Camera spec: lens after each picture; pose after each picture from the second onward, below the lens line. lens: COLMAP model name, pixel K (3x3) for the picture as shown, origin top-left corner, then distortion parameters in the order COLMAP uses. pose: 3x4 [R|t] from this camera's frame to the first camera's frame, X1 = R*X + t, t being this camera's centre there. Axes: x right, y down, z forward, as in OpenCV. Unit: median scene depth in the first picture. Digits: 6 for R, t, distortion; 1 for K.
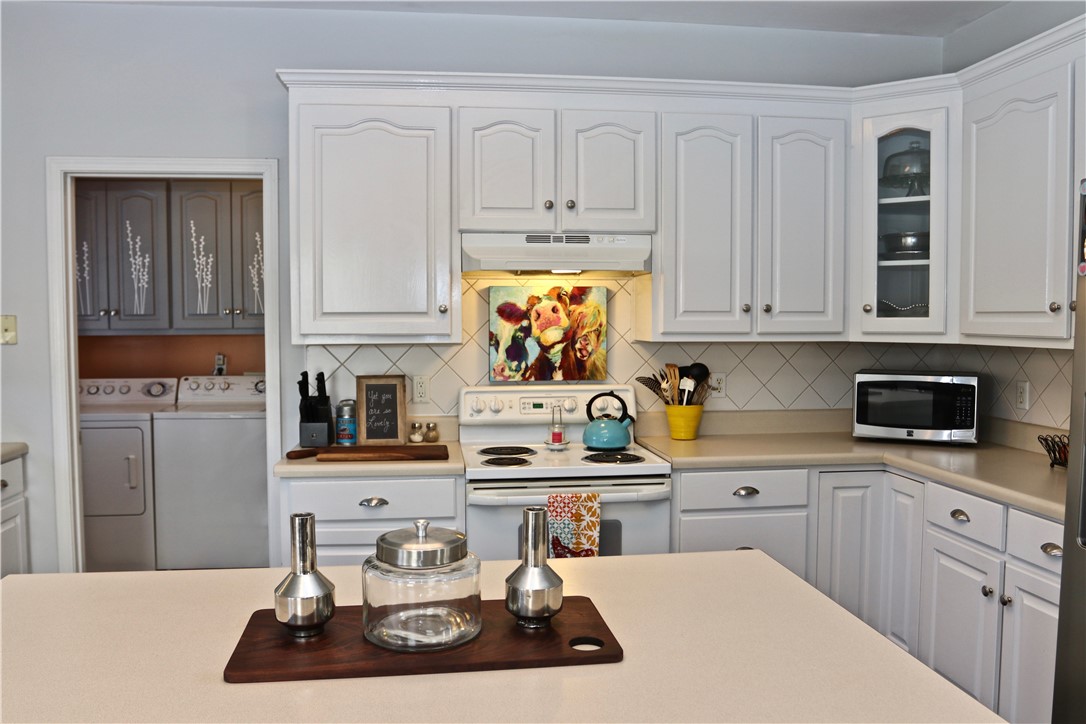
lens RADIAL K [[856.2, 0, 513.3], [0, 856.2, 357.7], [0, 0, 1]] dist [-0.058546, 0.019861]
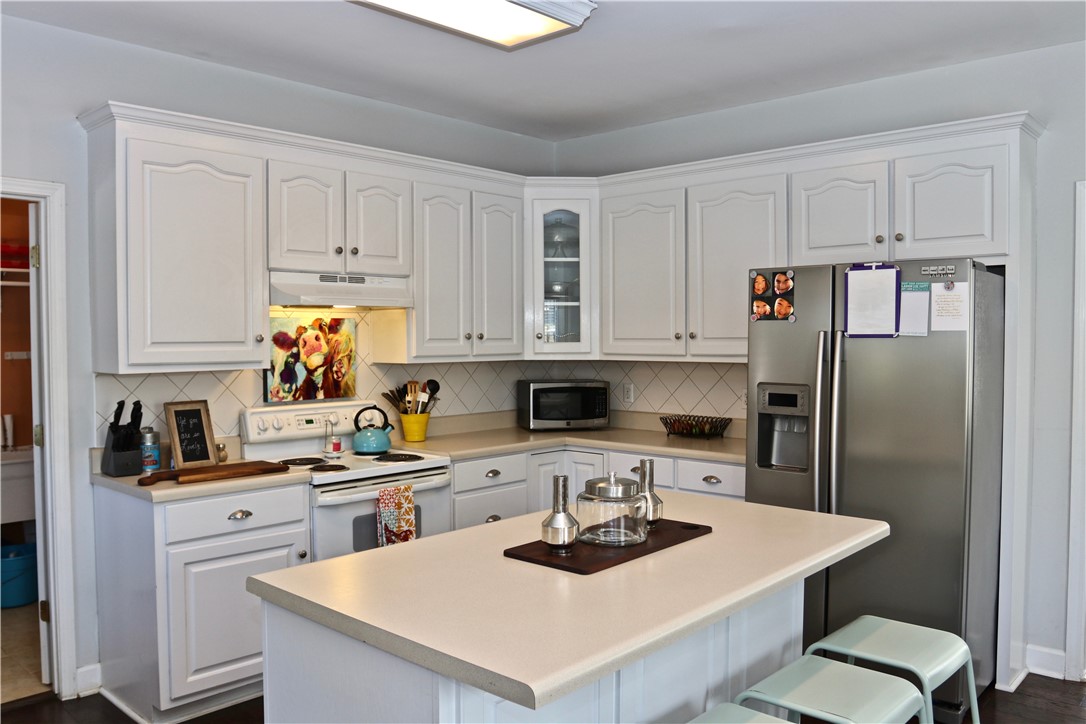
lens RADIAL K [[856.2, 0, 536.1], [0, 856.2, 363.2], [0, 0, 1]] dist [-0.058546, 0.019861]
pose [[0.771157, -0.022687, 0.636241, -0.519087], [0.033375, 0.999431, -0.004815, -0.007460], [-0.635770, 0.024948, 0.771475, -0.085757]]
